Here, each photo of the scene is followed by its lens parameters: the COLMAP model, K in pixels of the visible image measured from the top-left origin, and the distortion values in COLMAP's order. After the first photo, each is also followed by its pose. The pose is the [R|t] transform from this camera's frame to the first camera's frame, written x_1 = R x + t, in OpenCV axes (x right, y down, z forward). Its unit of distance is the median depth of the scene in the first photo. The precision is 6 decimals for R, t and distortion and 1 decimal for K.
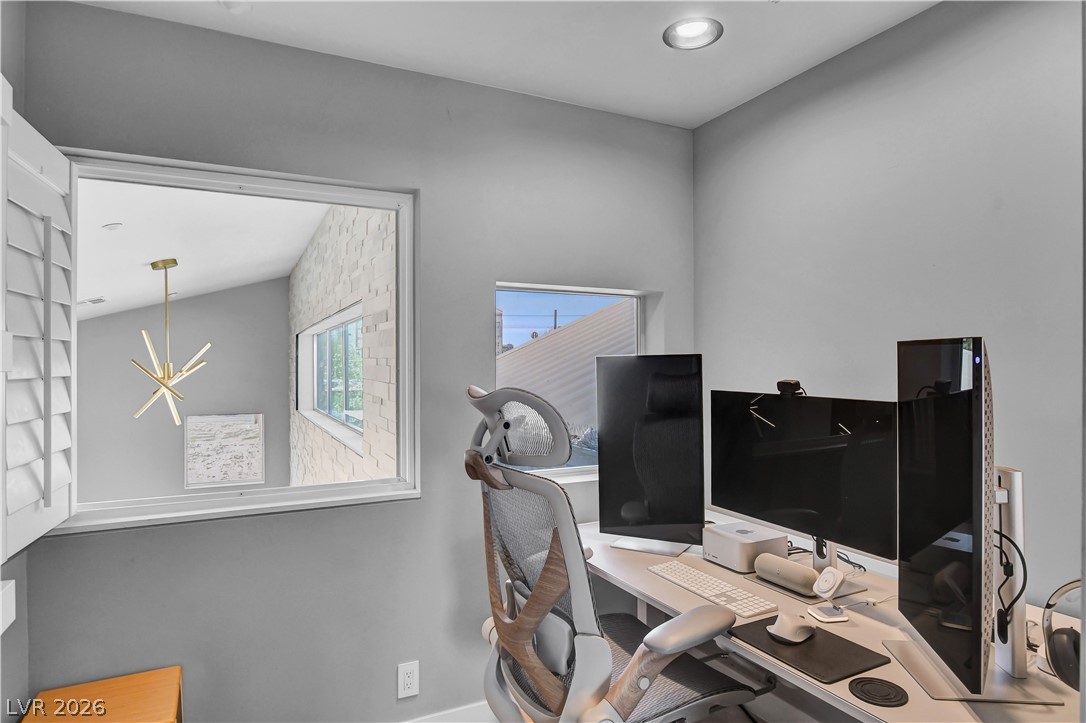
lens RADIAL K [[620.5, 0, 538.6], [0, 620.5, 364.8], [0, 0, 1]] dist [0.016896, -0.001624]
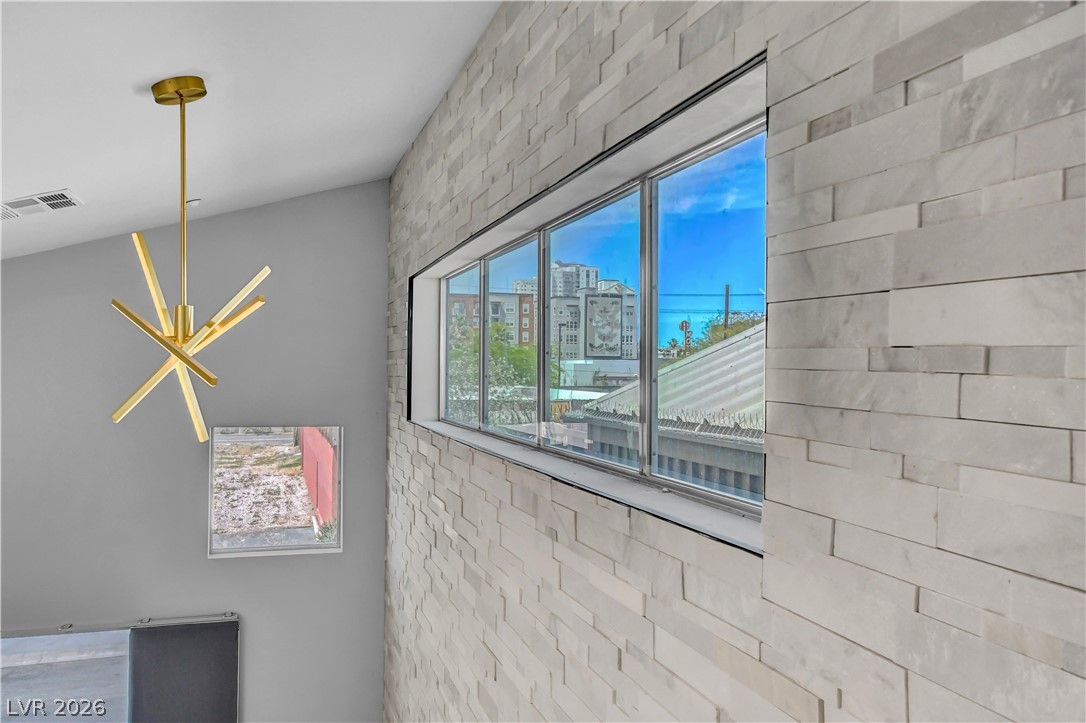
lens RADIAL K [[910.0, 0, 546.1], [0, 910.0, 361.1], [0, 0, 1]] dist [0.070430, 0.010367]
pose [[0.987077, 0.013134, -0.159706, -0.145605], [-0.014479, 0.999869, -0.007261, 0.025374], [0.159590, 0.009480, 0.987138, 0.245095]]
